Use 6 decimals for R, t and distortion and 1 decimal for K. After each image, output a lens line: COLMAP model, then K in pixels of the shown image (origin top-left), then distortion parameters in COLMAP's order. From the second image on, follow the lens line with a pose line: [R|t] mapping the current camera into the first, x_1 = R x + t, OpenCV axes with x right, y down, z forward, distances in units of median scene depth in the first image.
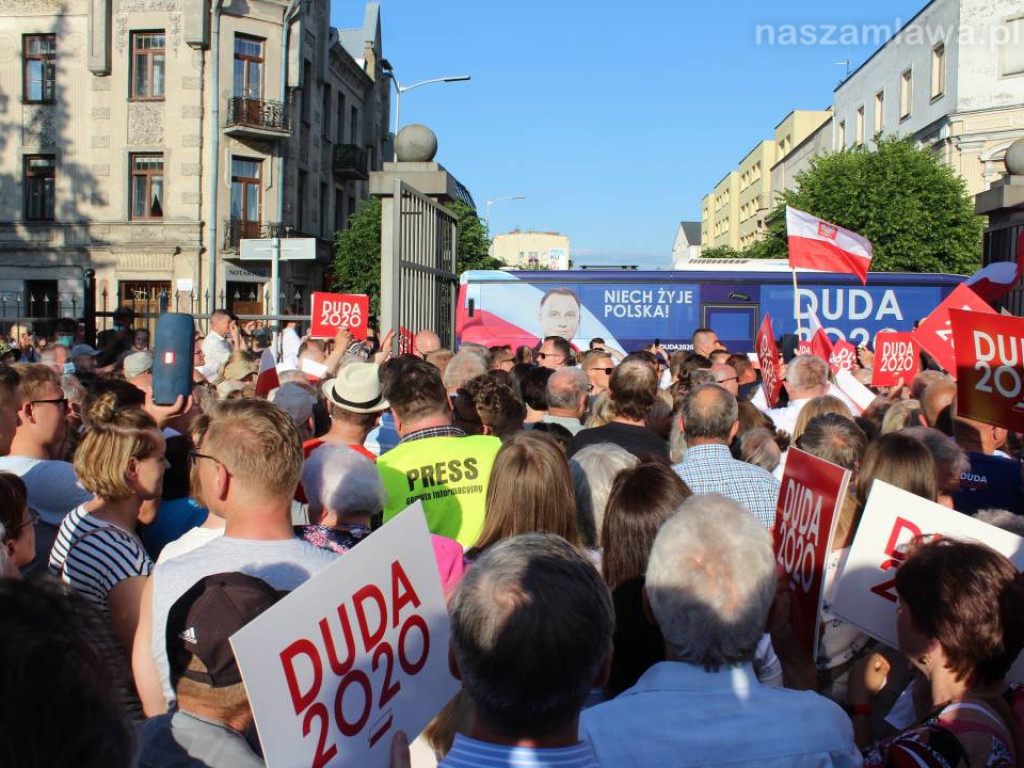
lens RADIAL K [[1009.4, 0, 514.5], [0, 1009.4, 384.9], [0, 0, 1]] dist [-0.164485, 0.144402]
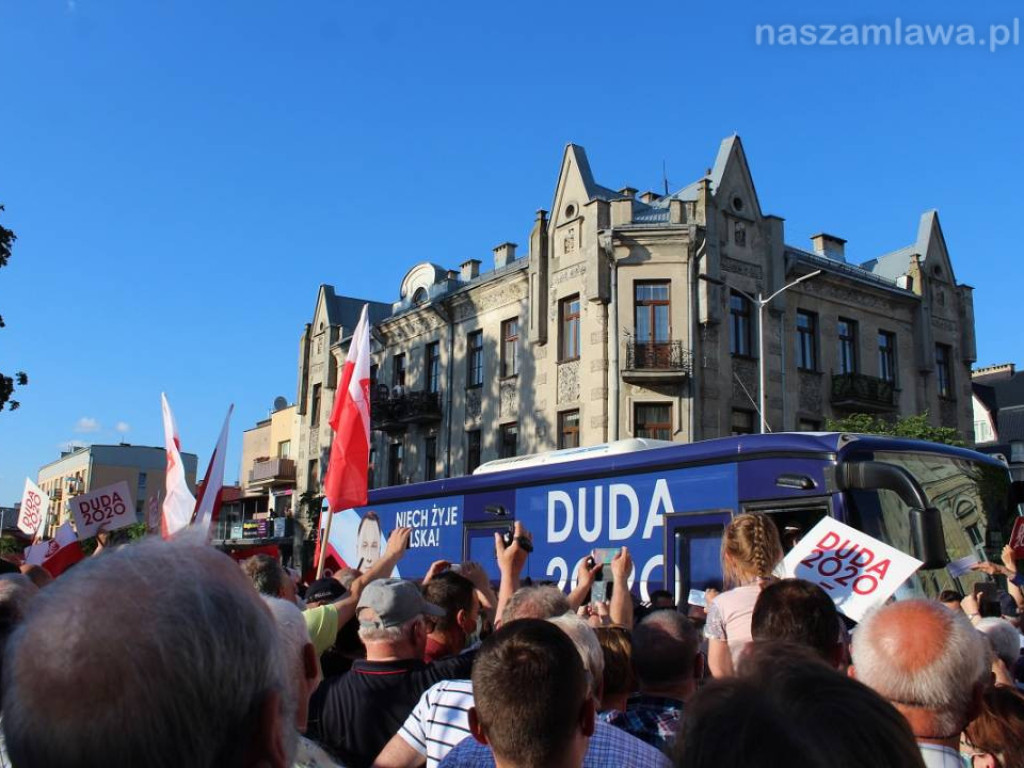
lens RADIAL K [[979.1, 0, 514.1], [0, 979.1, 381.8], [0, 0, 1]] dist [-0.183355, 0.188928]
pose [[0.599437, -0.153504, -0.785565, 0.404164], [-0.070836, 0.967413, -0.243091, -0.010128], [0.797282, 0.201364, 0.569029, 0.358298]]
